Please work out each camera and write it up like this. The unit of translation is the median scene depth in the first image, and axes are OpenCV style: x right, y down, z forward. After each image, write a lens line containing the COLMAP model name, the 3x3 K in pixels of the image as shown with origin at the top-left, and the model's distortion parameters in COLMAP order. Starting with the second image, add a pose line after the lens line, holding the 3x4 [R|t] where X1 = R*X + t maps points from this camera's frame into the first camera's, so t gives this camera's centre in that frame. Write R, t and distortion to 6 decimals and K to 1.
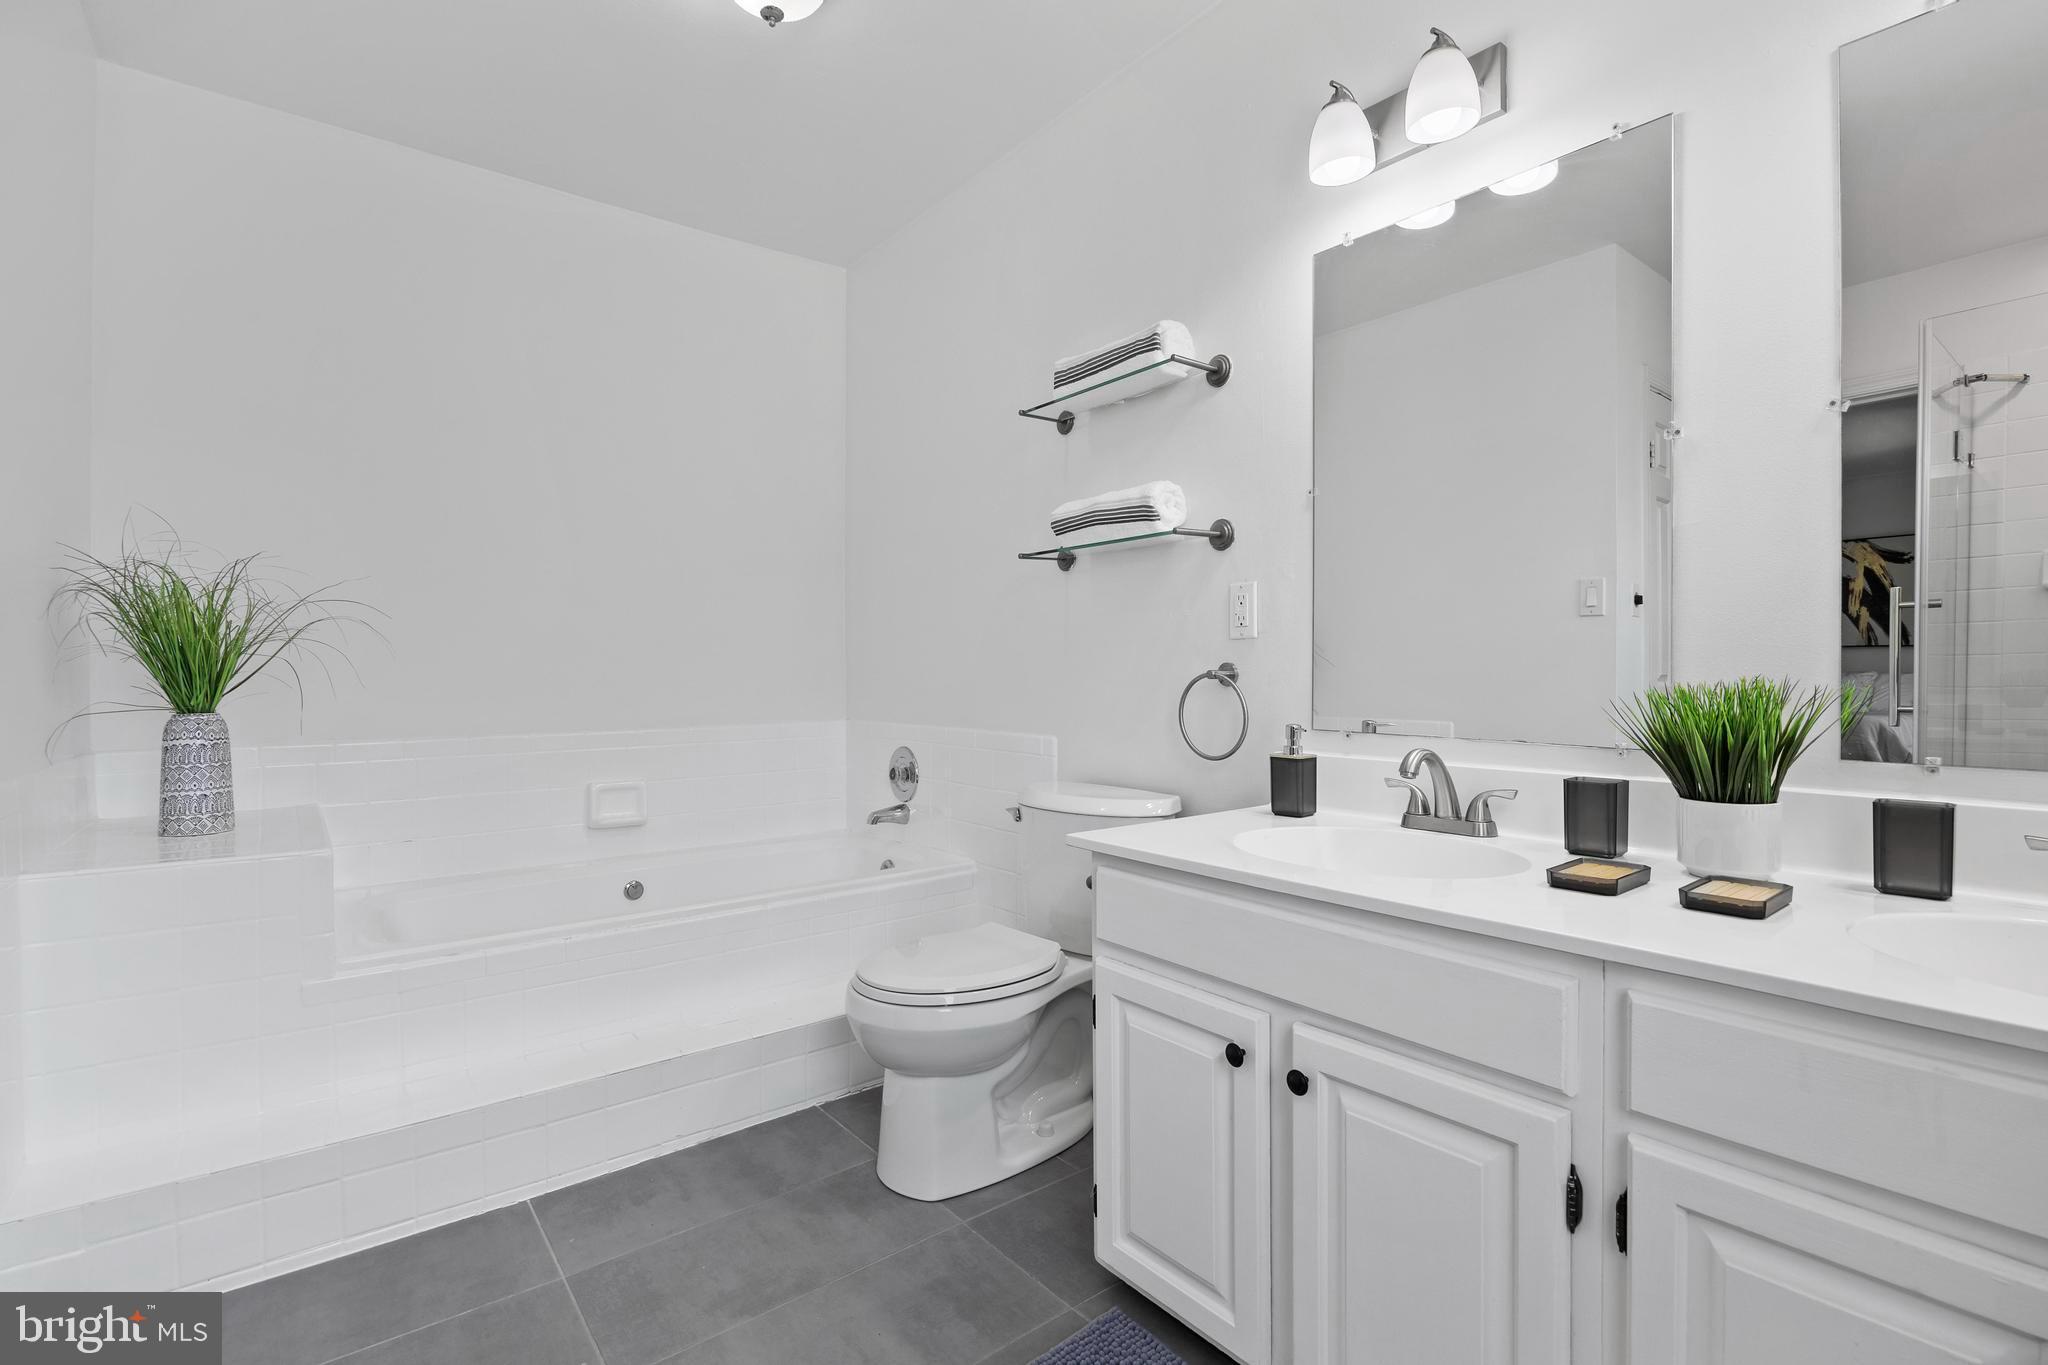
lens RADIAL K [[961.0, 0, 1028.9], [0, 961.0, 678.6], [0, 0, 1]] dist [0.000282, 0.000097]
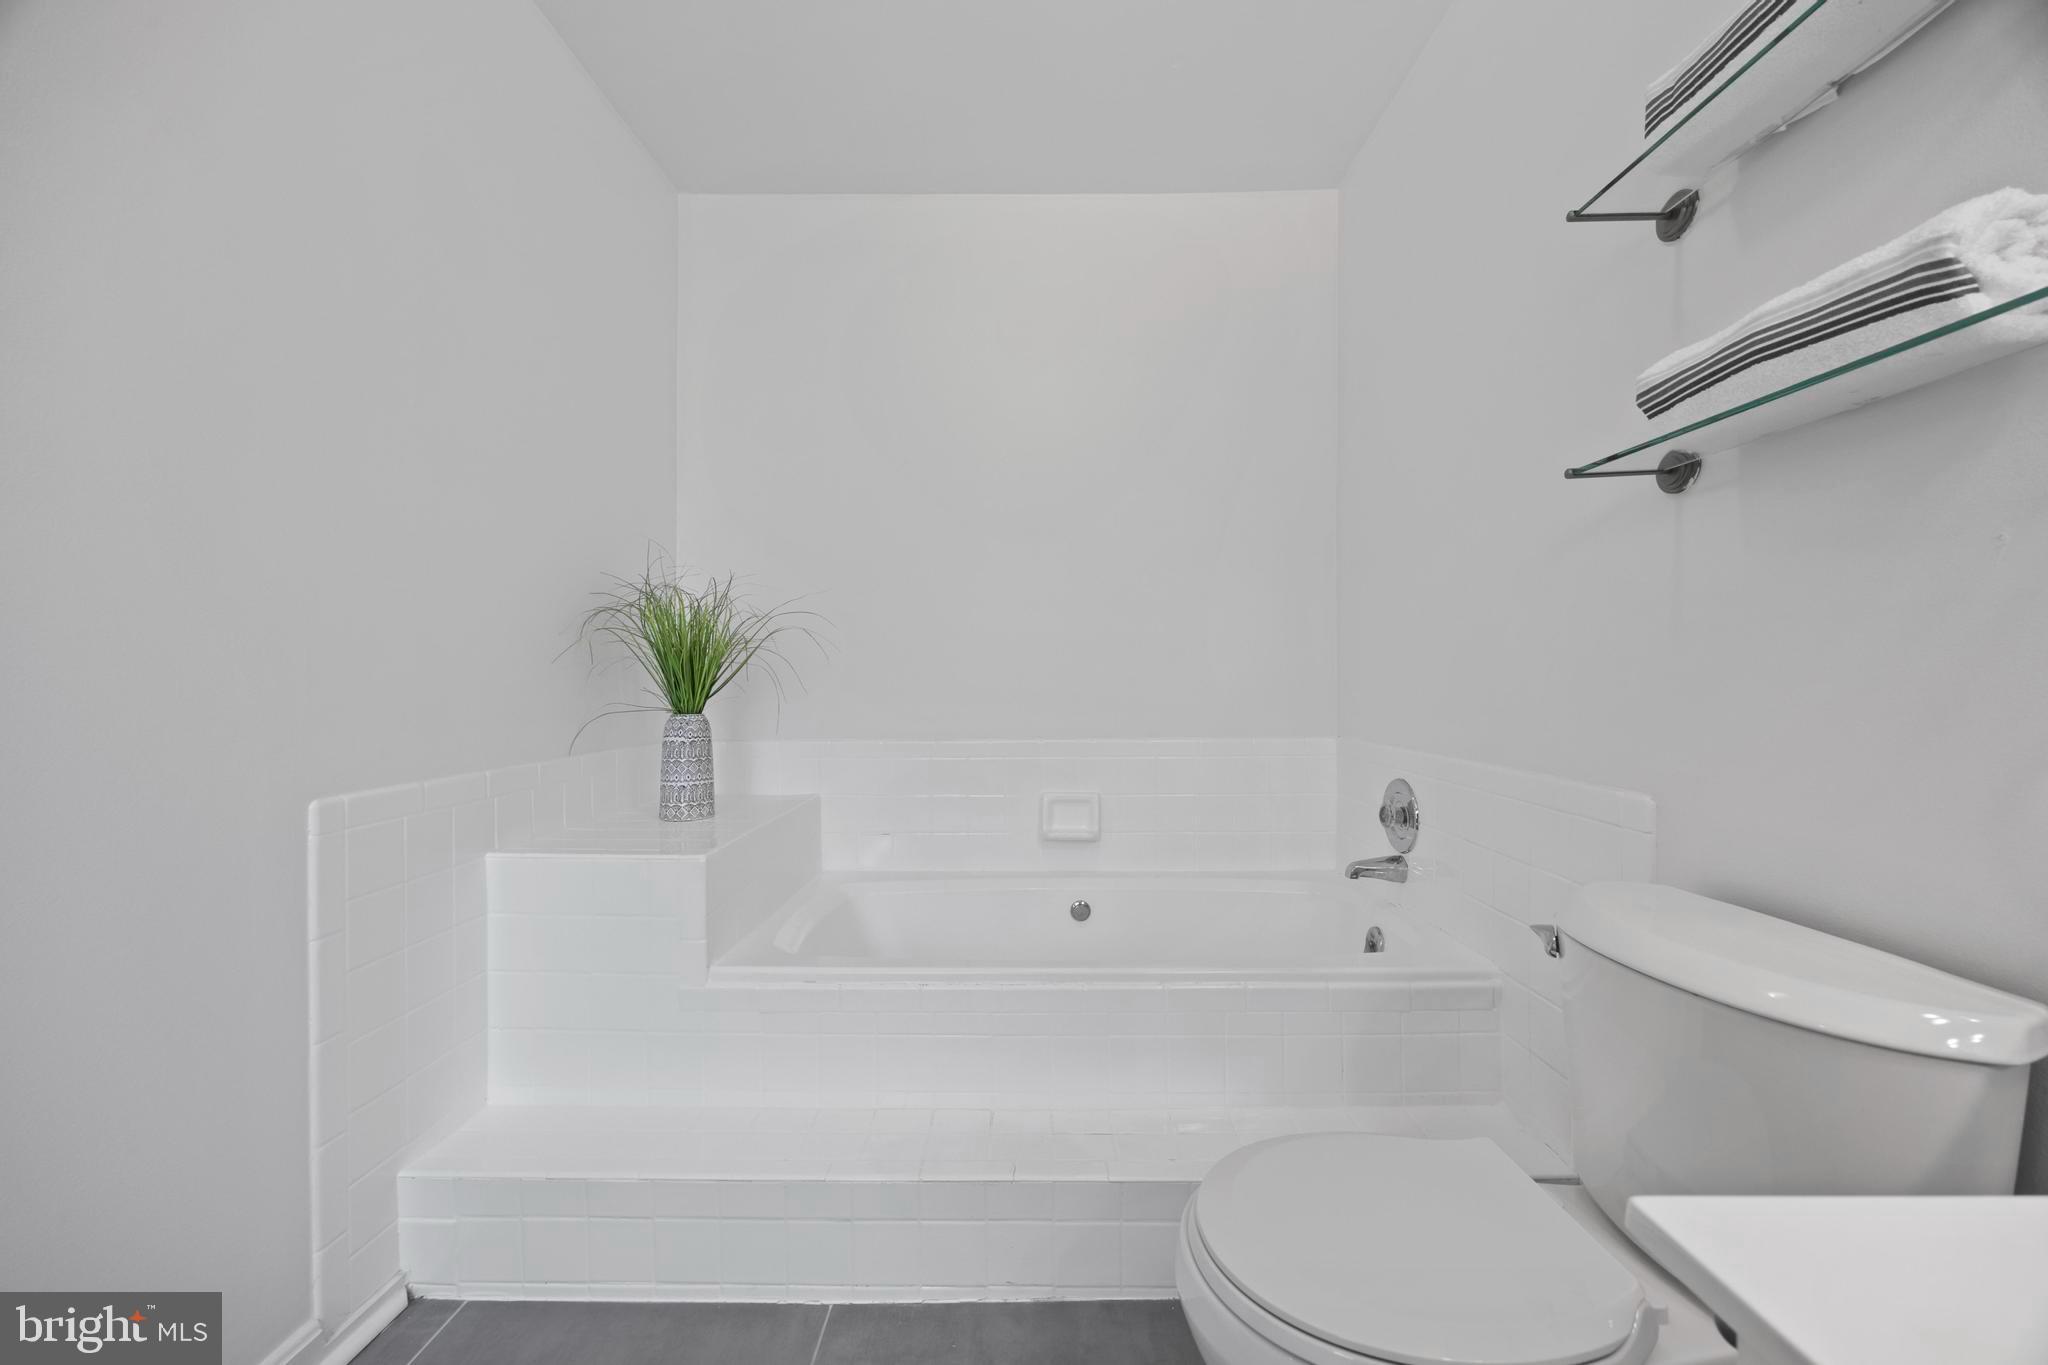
lens RADIAL K [[806.4, 0, 1002.7], [0, 806.4, 684.3], [0, 0, 1]] dist [-0.004272, 0.000251]
pose [[0.782486, 0.006382, -0.622635, 0.027815], [-0.007751, 0.999970, 0.000509, -0.002611], [0.622620, 0.004428, 0.782512, 0.468602]]
